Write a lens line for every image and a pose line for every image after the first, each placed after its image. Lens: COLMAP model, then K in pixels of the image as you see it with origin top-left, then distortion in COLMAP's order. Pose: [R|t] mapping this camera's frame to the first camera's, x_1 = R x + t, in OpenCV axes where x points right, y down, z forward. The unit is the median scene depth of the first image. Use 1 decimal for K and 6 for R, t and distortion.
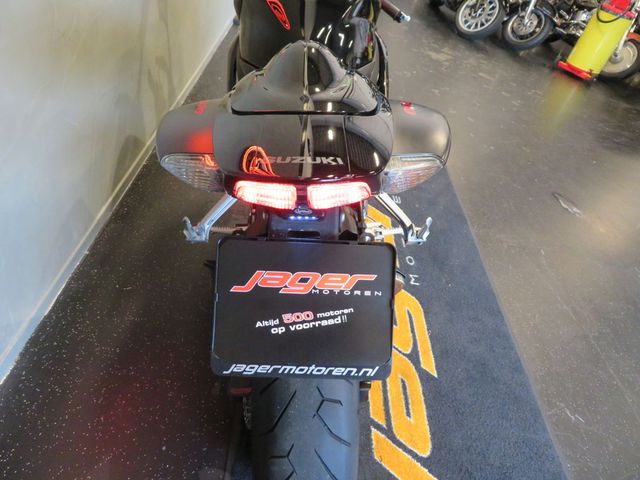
lens RADIAL K [[457.5, 0, 320.0], [0, 457.5, 240.0], [0, 0, 1]] dist [-0.005173, -0.000167]
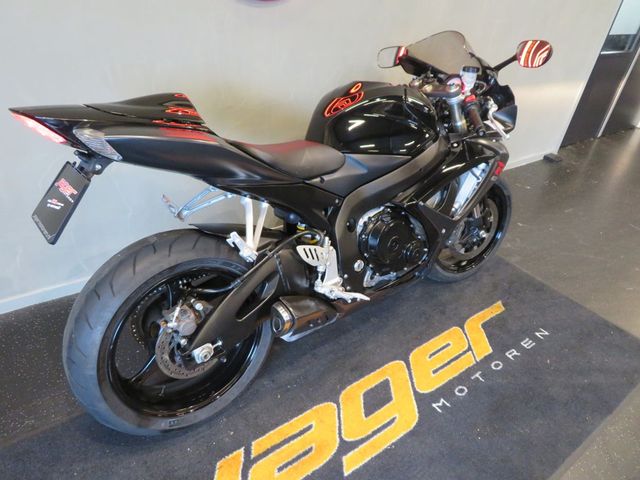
lens RADIAL K [[457.5, 0, 320.0], [0, 457.5, 240.0], [0, 0, 1]] dist [-0.005173, -0.000167]
pose [[0.620821, 0.265337, -0.737684, 0.883069], [-0.464891, 0.882279, -0.073898, -0.028808], [0.631235, 0.388820, 0.671090, 0.195289]]
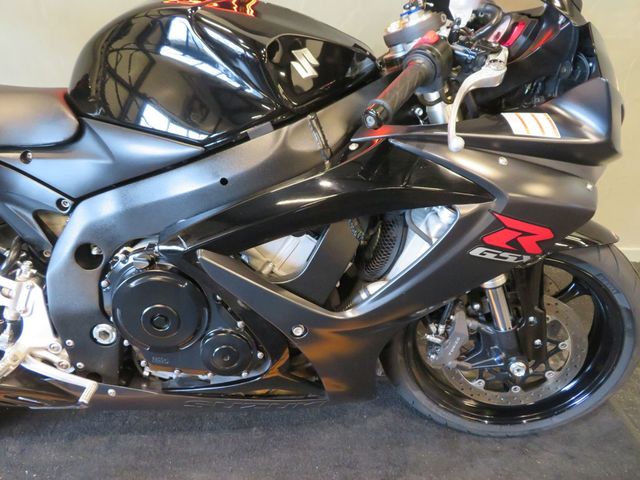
lens RADIAL K [[457.5, 0, 320.0], [0, 457.5, 240.0], [0, 0, 1]] dist [-0.005173, -0.000167]
pose [[0.055479, 0.350328, -0.934983, 0.649386], [-0.657978, 0.717159, 0.229670, -0.533214], [0.750991, 0.602456, 0.270295, 1.049519]]
